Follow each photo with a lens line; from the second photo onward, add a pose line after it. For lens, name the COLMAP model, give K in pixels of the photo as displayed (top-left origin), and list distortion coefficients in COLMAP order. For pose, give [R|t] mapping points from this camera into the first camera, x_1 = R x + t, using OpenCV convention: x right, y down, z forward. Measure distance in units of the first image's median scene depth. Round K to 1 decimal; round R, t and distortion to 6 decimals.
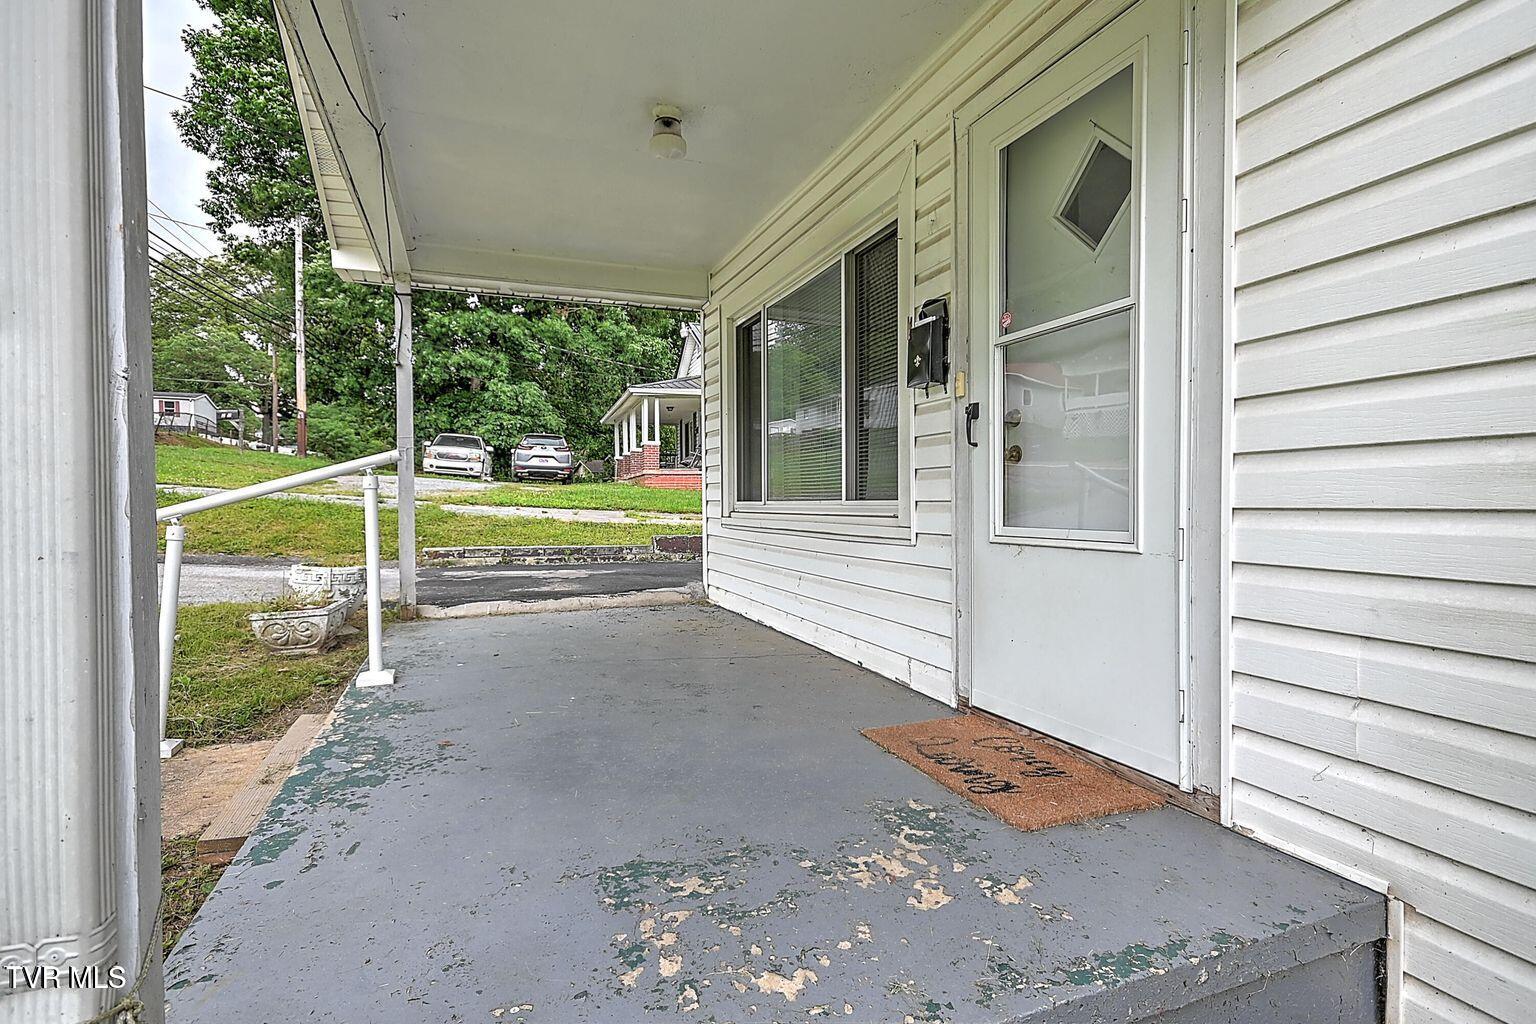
lens RADIAL K [[731.9, 0, 770.6], [0, 731.9, 509.0], [0, 0, 1]] dist [0.030887, -0.010385]
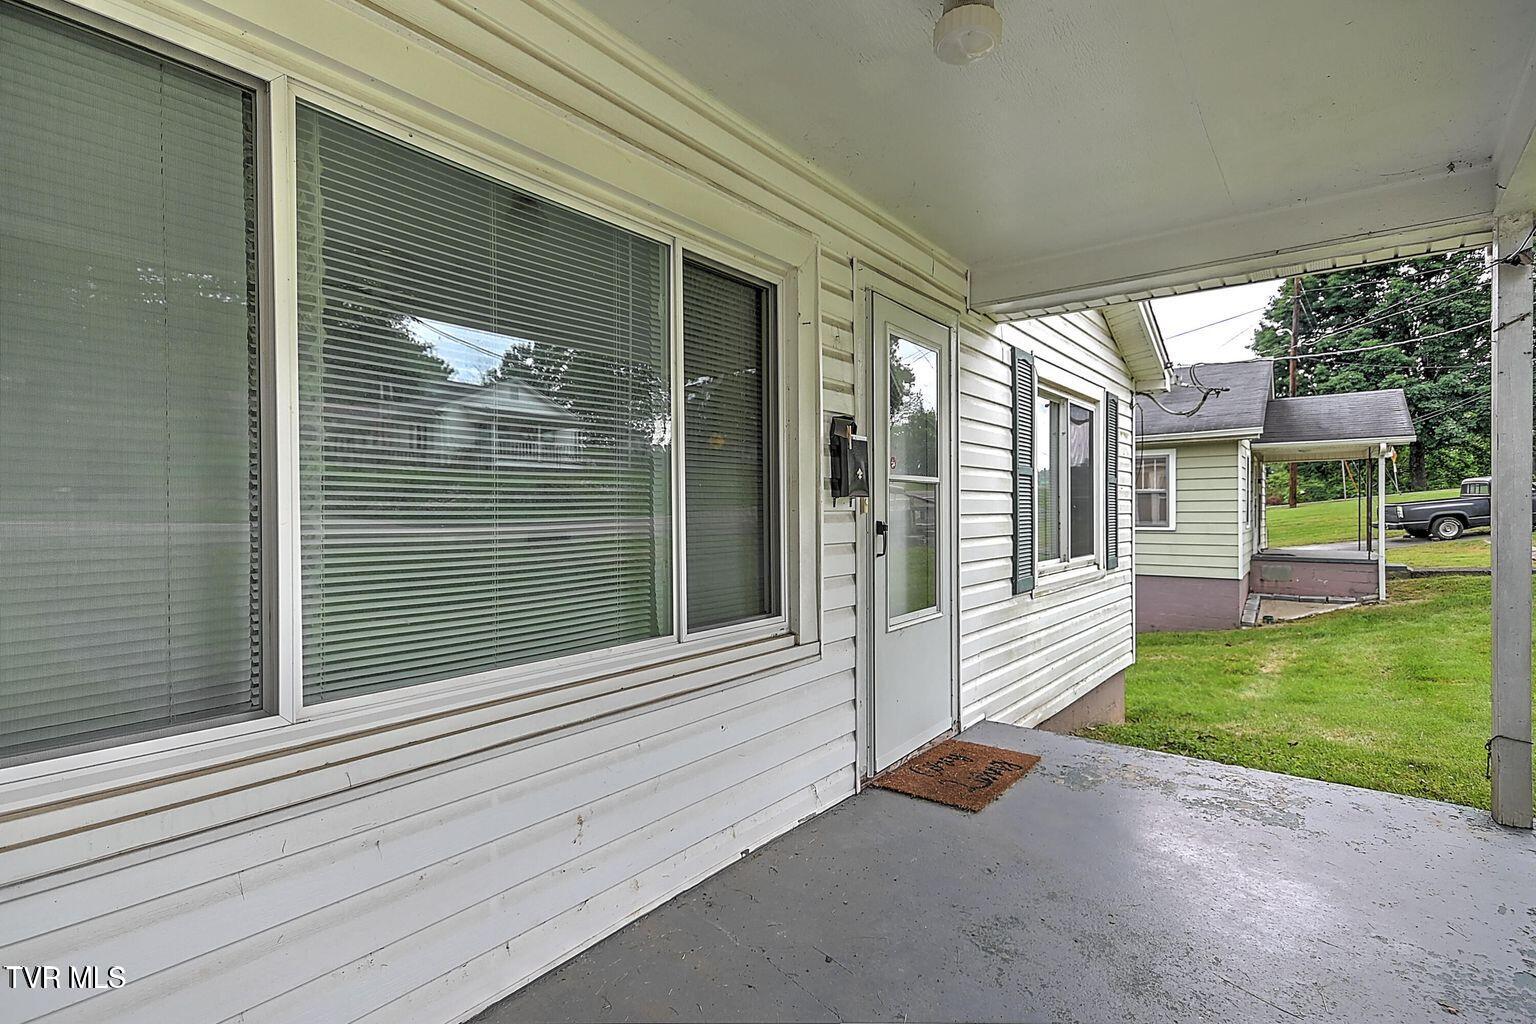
lens RADIAL K [[731.9, 0, 770.6], [0, 731.9, 509.0], [0, 0, 1]] dist [0.030887, -0.010385]
pose [[-0.504662, 0.004751, 0.863304, -0.625529], [0.010700, 0.999942, 0.000752, -0.154183], [-0.863251, 0.009617, -0.504684, 1.623326]]
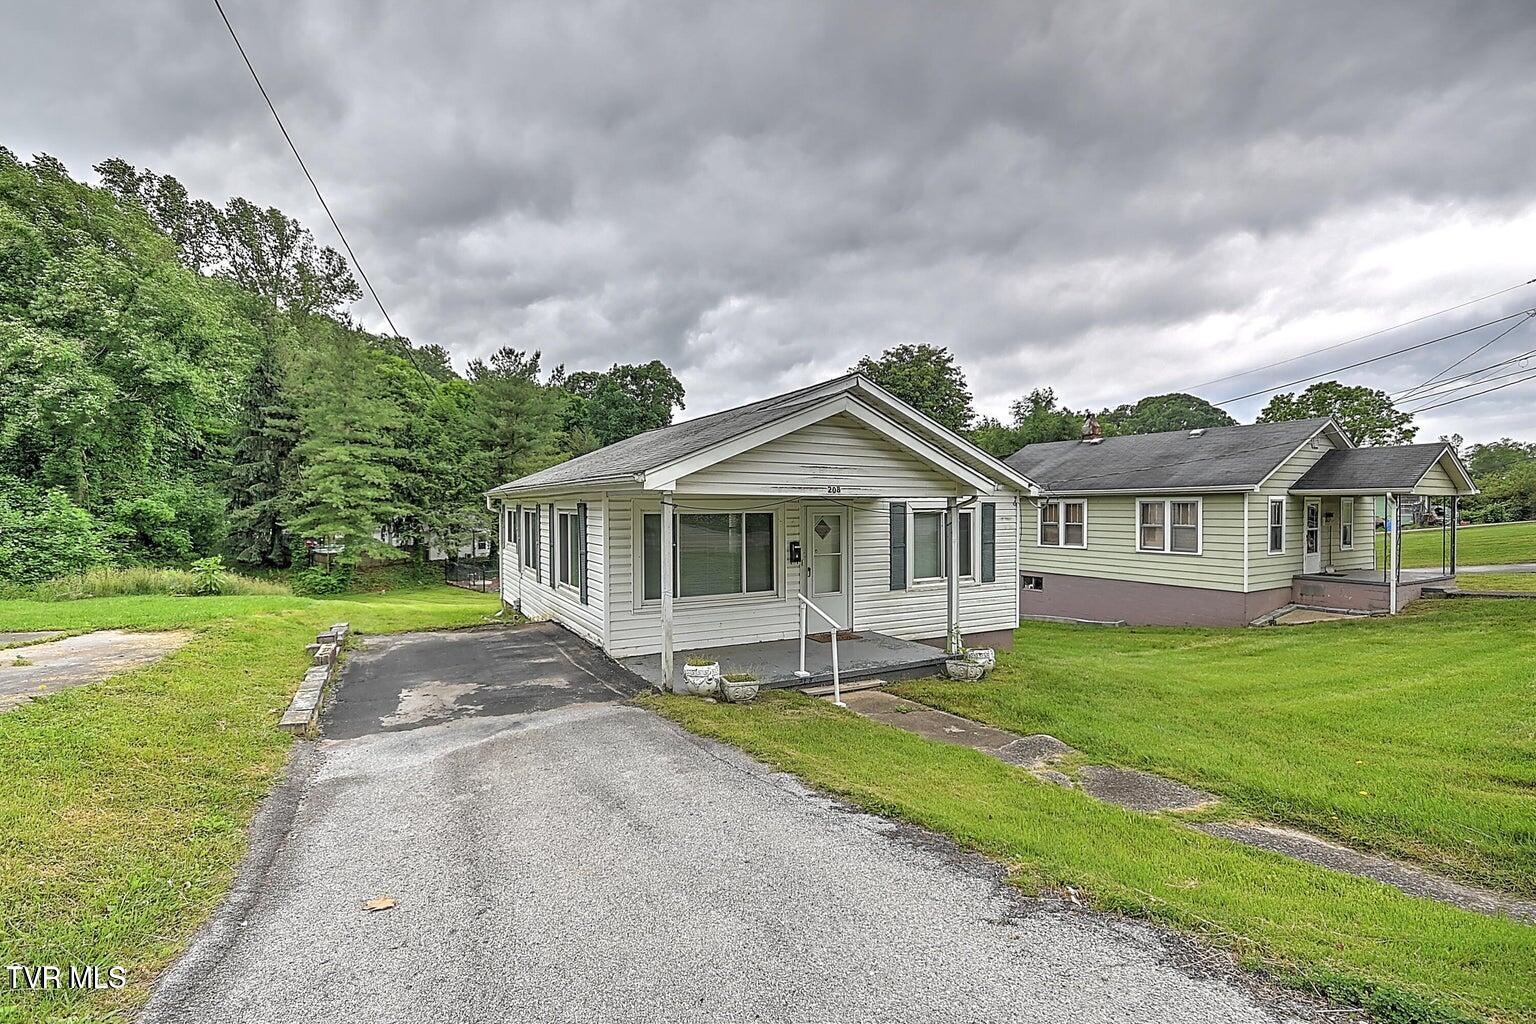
lens RADIAL K [[677.0, 0, 769.7], [0, 677.0, 507.4], [0, 0, 1]] dist [0.008788, 0.000555]
pose [[-0.147340, 0.001295, 0.989085, -3.569063], [0.009289, 0.999957, 0.000075, -0.482225], [-0.989042, 0.009199, -0.147346, 1.711995]]
